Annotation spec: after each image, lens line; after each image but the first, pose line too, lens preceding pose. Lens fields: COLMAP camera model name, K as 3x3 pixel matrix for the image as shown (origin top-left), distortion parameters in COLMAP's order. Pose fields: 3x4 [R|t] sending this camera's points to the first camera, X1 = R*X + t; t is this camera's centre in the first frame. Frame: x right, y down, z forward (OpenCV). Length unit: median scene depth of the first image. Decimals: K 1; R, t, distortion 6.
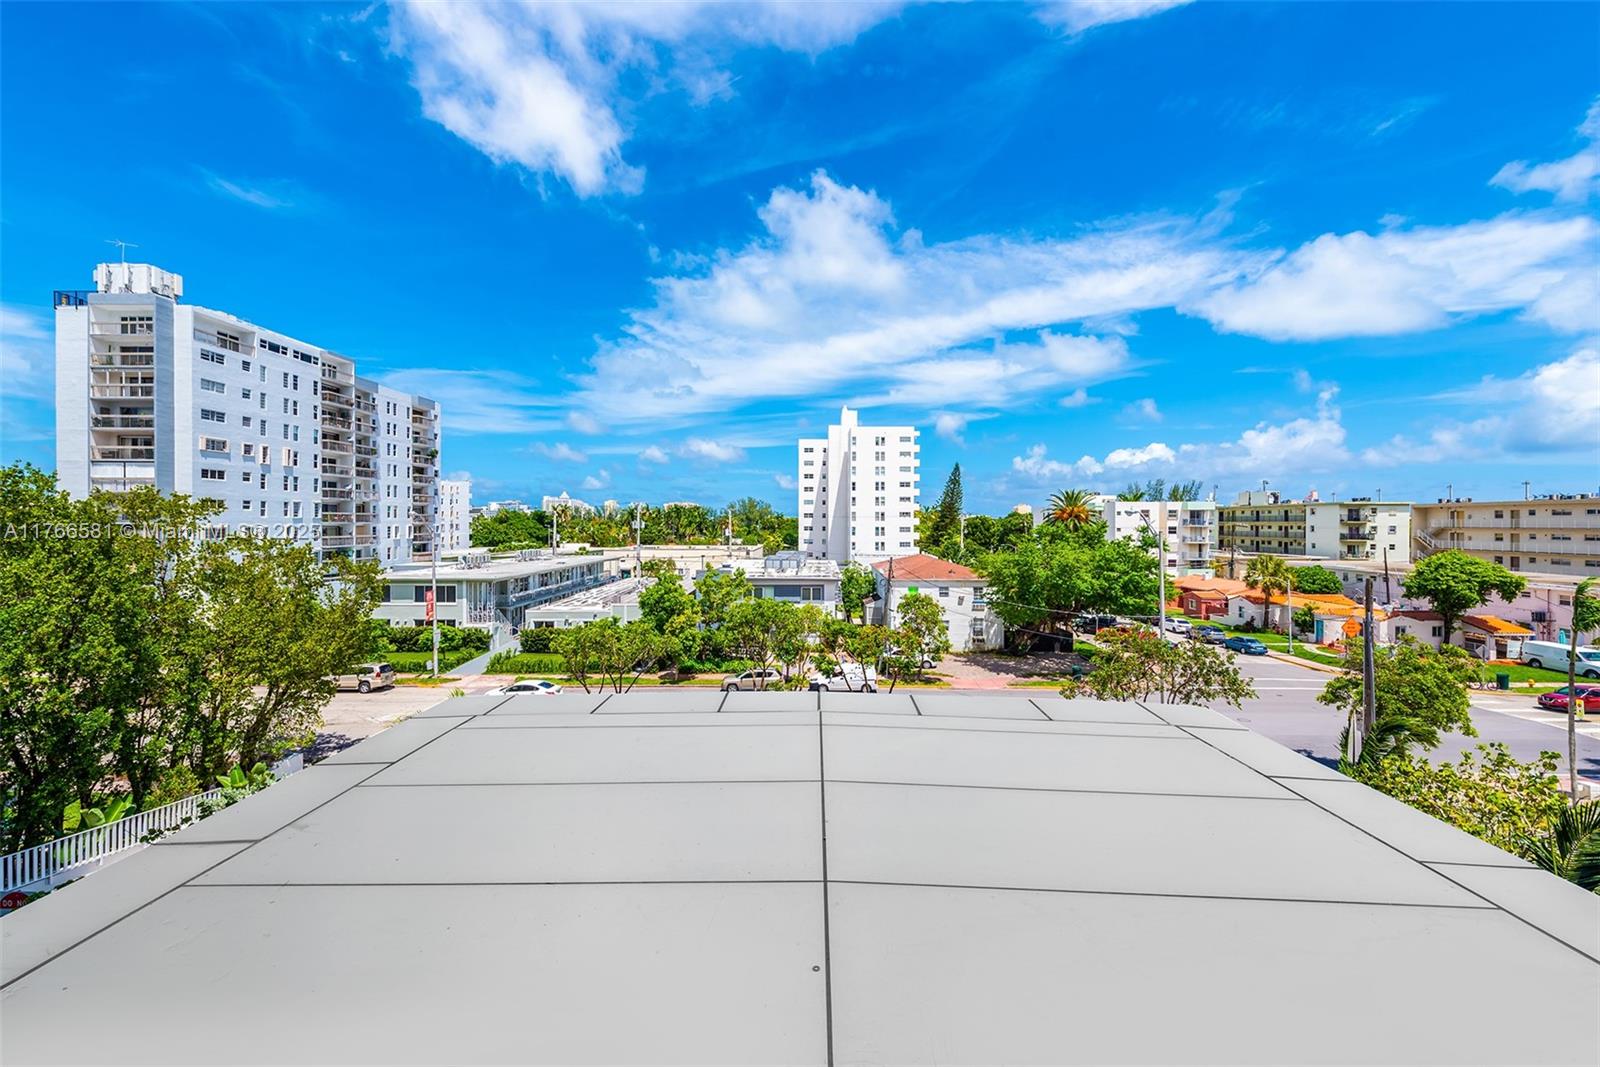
lens RADIAL K [[639.8, 0, 798.7], [0, 639.8, 526.5], [0, 0, 1]] dist [0.020242, -0.006856]
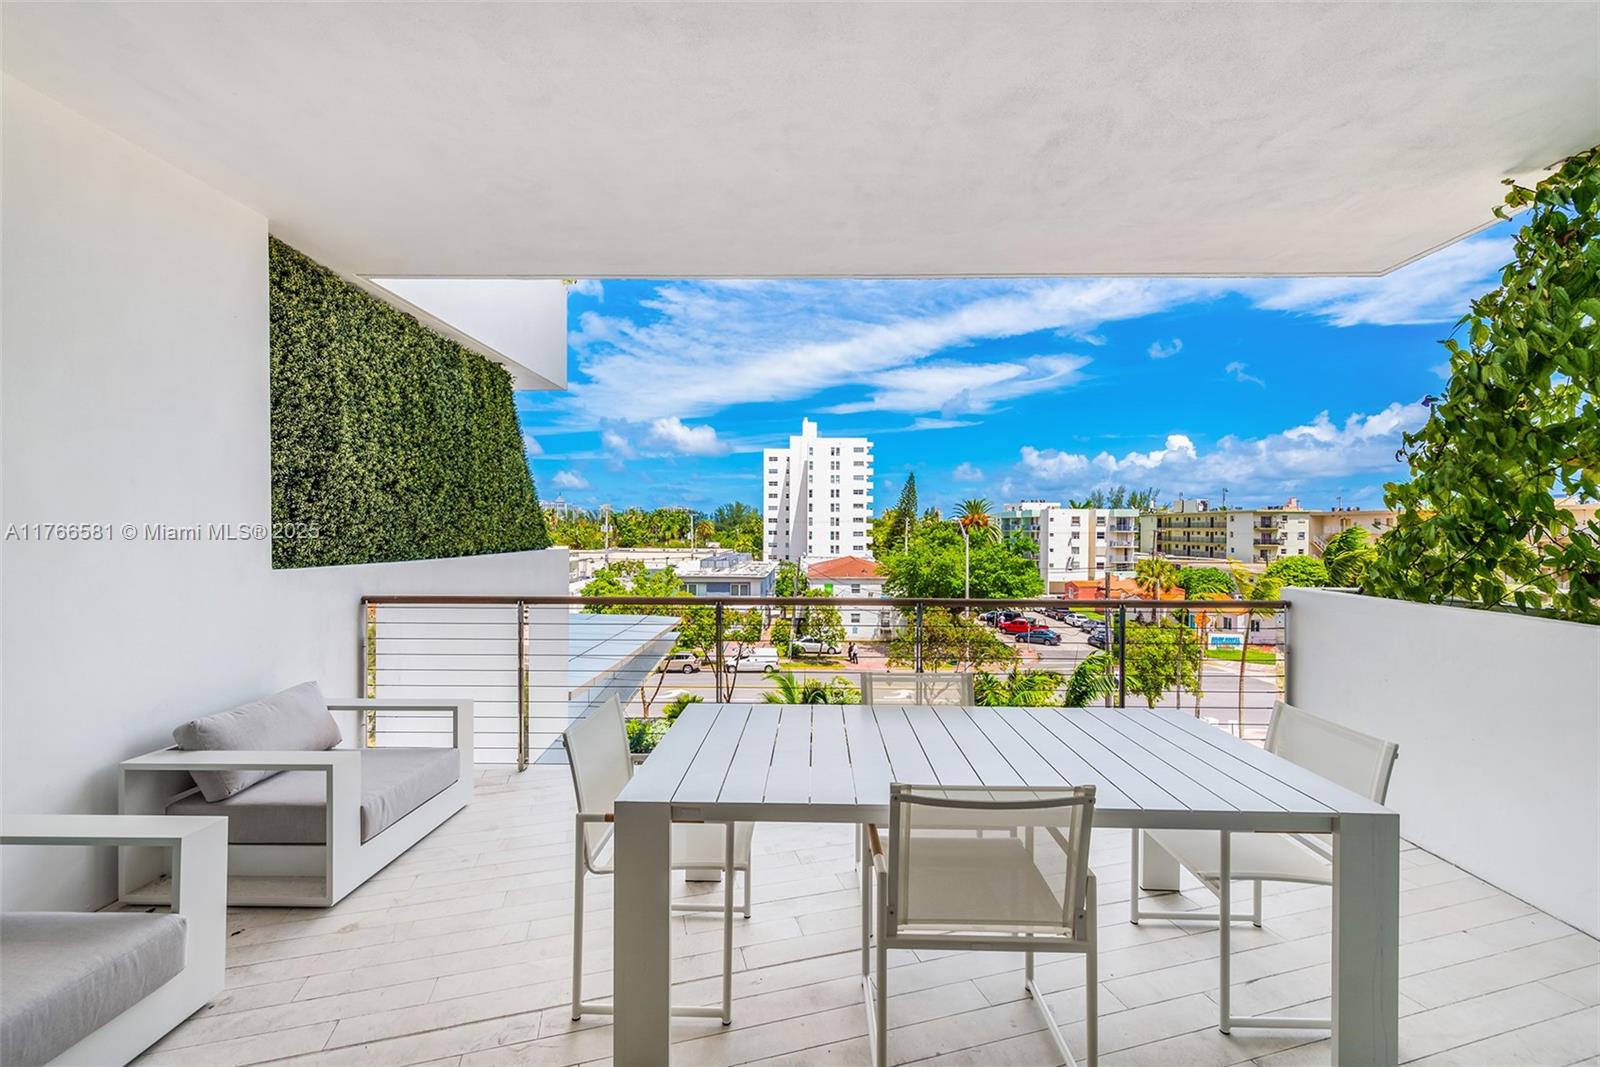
lens RADIAL K [[637.2, 0, 801.3], [0, 637.2, 544.2], [0, 0, 1]] dist [0.018926, -0.000305]
pose [[0.999959, 0.003108, 0.008517, 0.068635], [-0.003284, 0.999779, 0.020764, -0.000216], [-0.008451, -0.020791, 0.999748, -0.074655]]
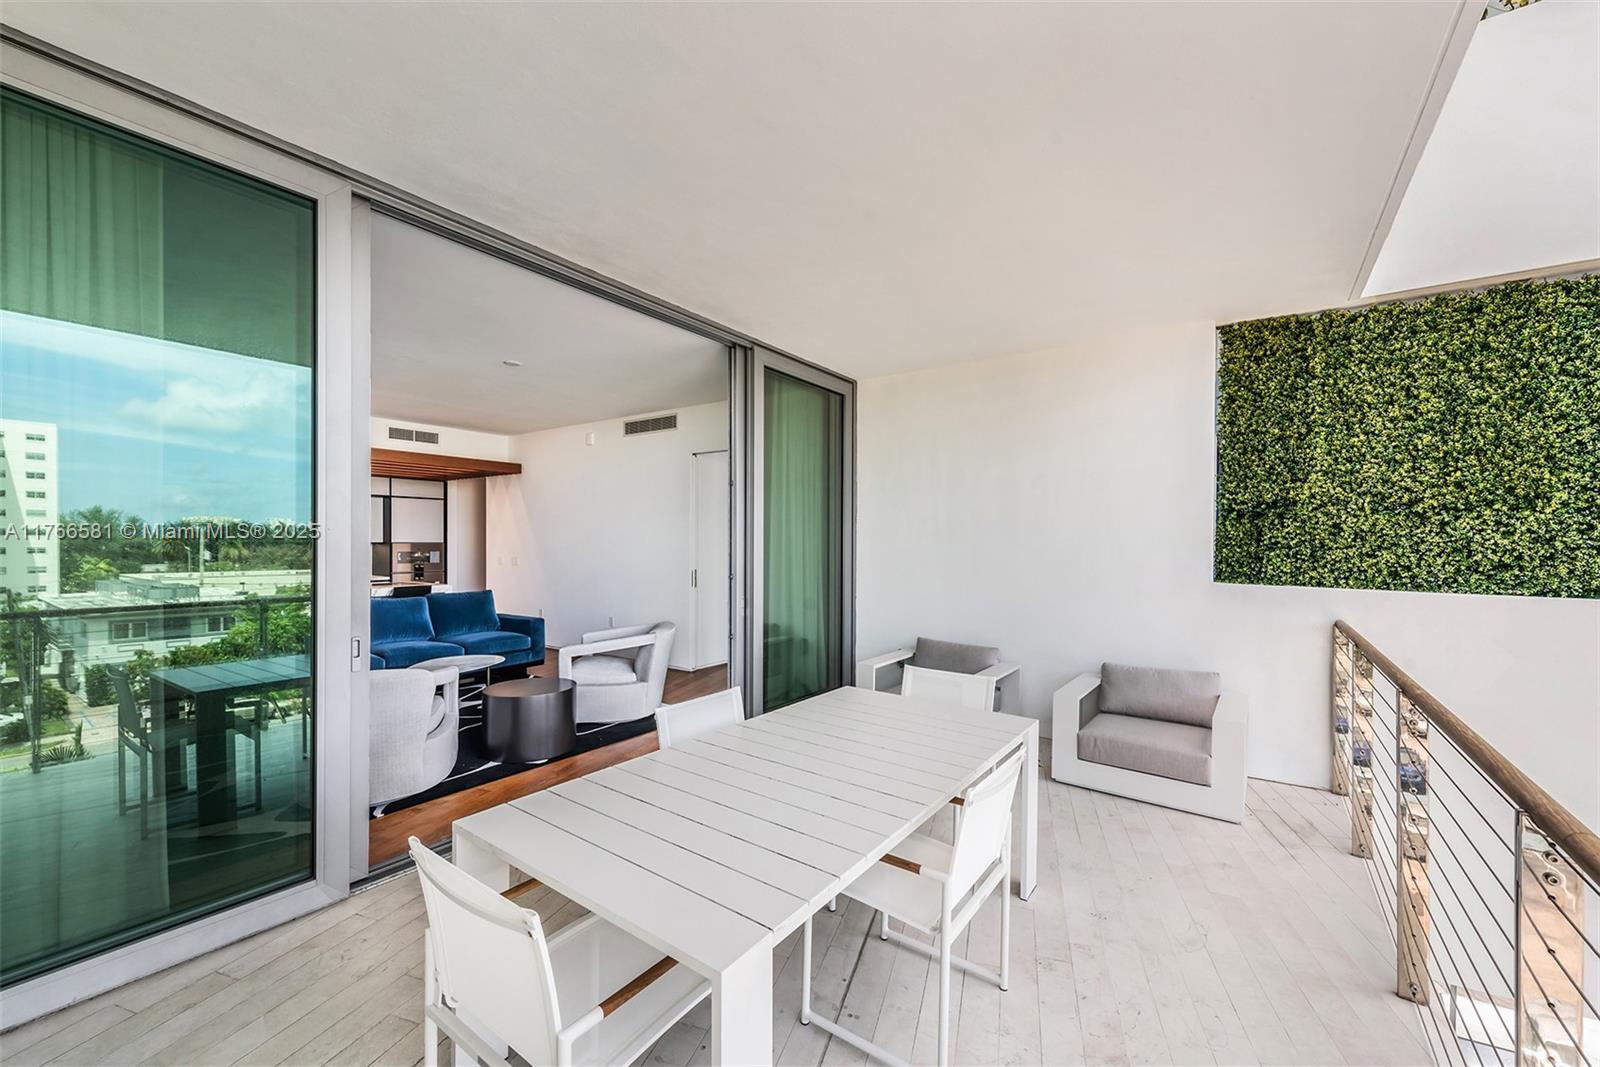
lens RADIAL K [[637.2, 0, 801.3], [0, 637.2, 544.2], [0, 0, 1]] dist [0.018926, -0.000305]
pose [[-0.556915, -0.000860, -0.830569, 0.095431], [-0.011895, 0.999905, 0.006941, -0.000727], [0.830484, 0.013745, -0.556872, -0.037998]]
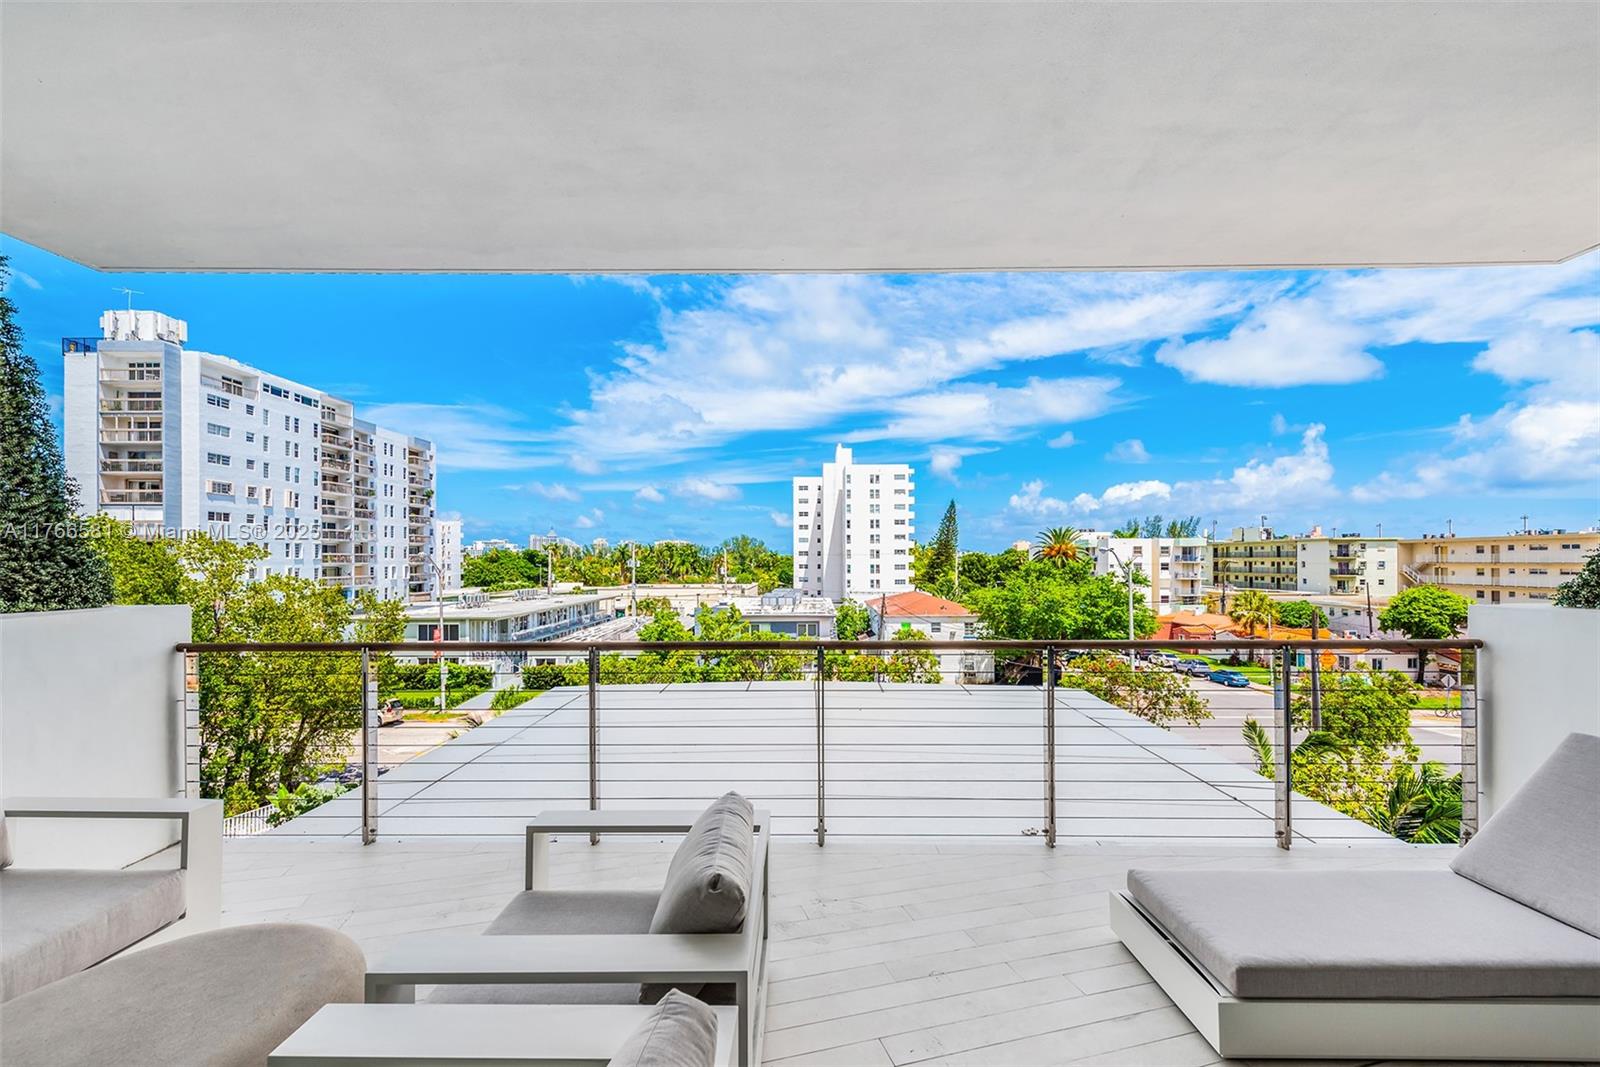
lens RADIAL K [[659.3, 0, 799.0], [0, 659.3, 557.9], [0, 0, 1]] dist [0.020109, -0.006180]
pose [[0.999950, -0.005100, 0.008571, -0.000688], [0.005185, 0.999937, -0.009927, -0.000362], [-0.008519, 0.009971, 0.999914, -0.033254]]
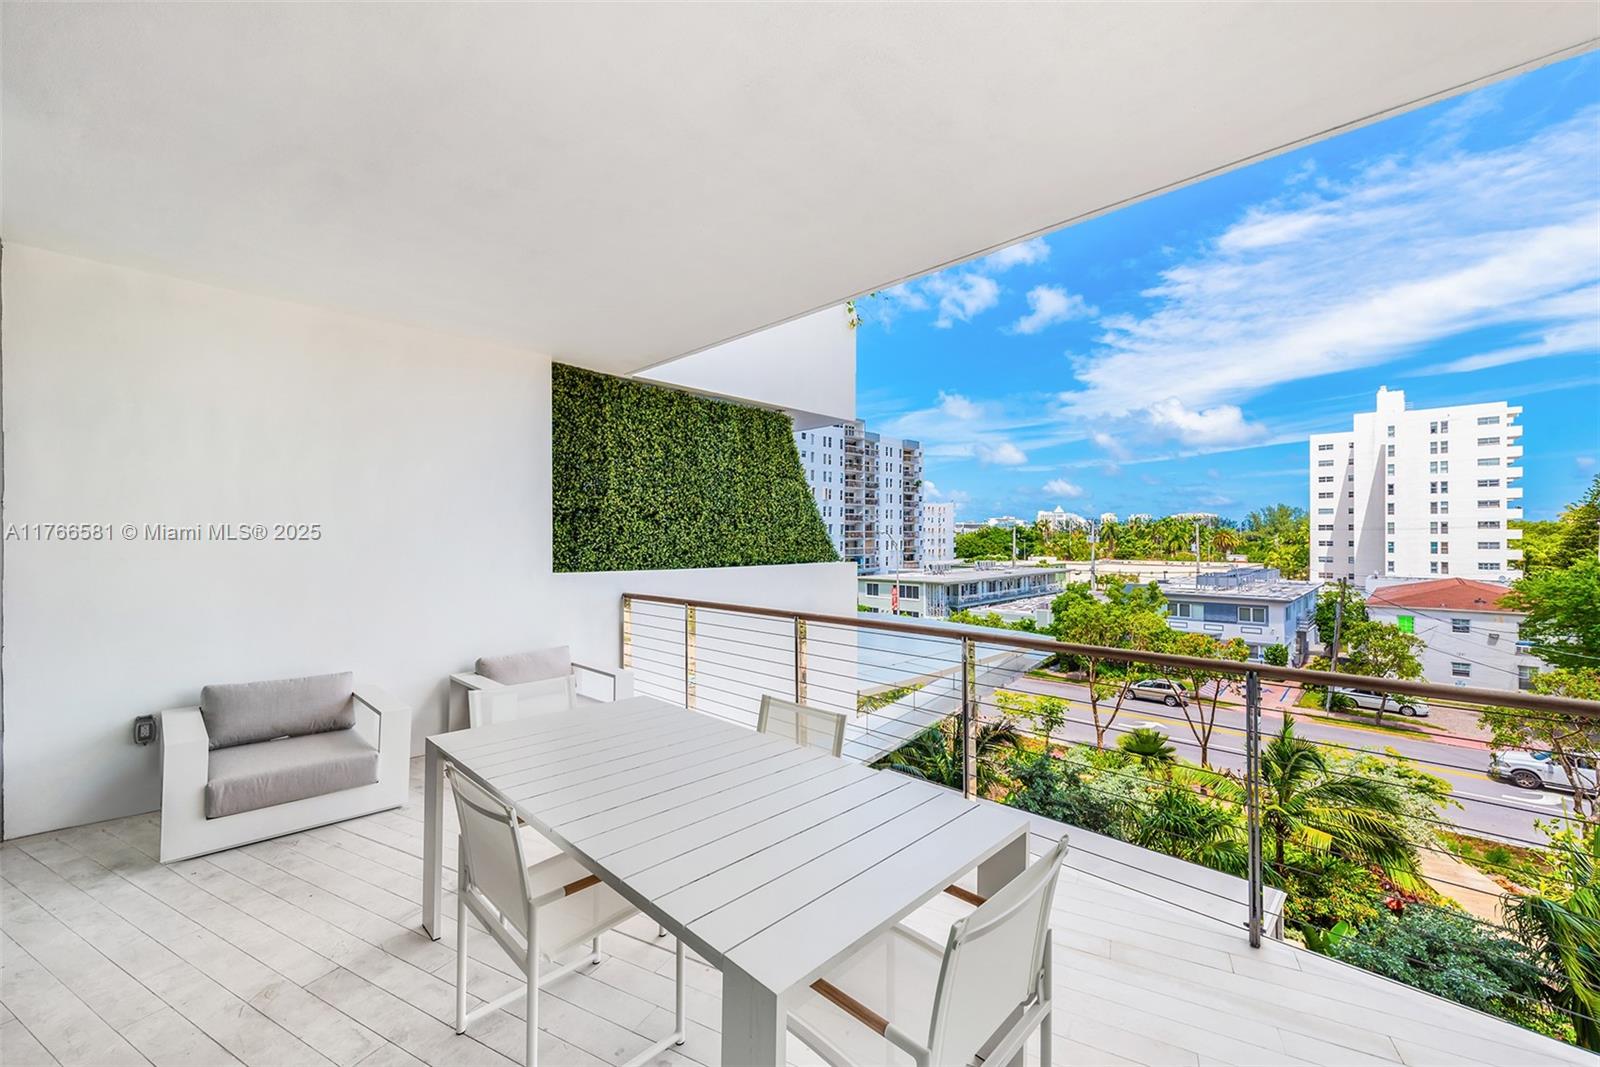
lens RADIAL K [[630.4, 0, 798.5], [0, 630.4, 535.3], [0, 0, 1]] dist [0.019461, -0.005716]
pose [[0.734220, -0.005332, -0.678891, 0.093350], [-0.000241, 0.999967, -0.008115, -0.000868], [0.678911, 0.006122, 0.734195, -0.065170]]
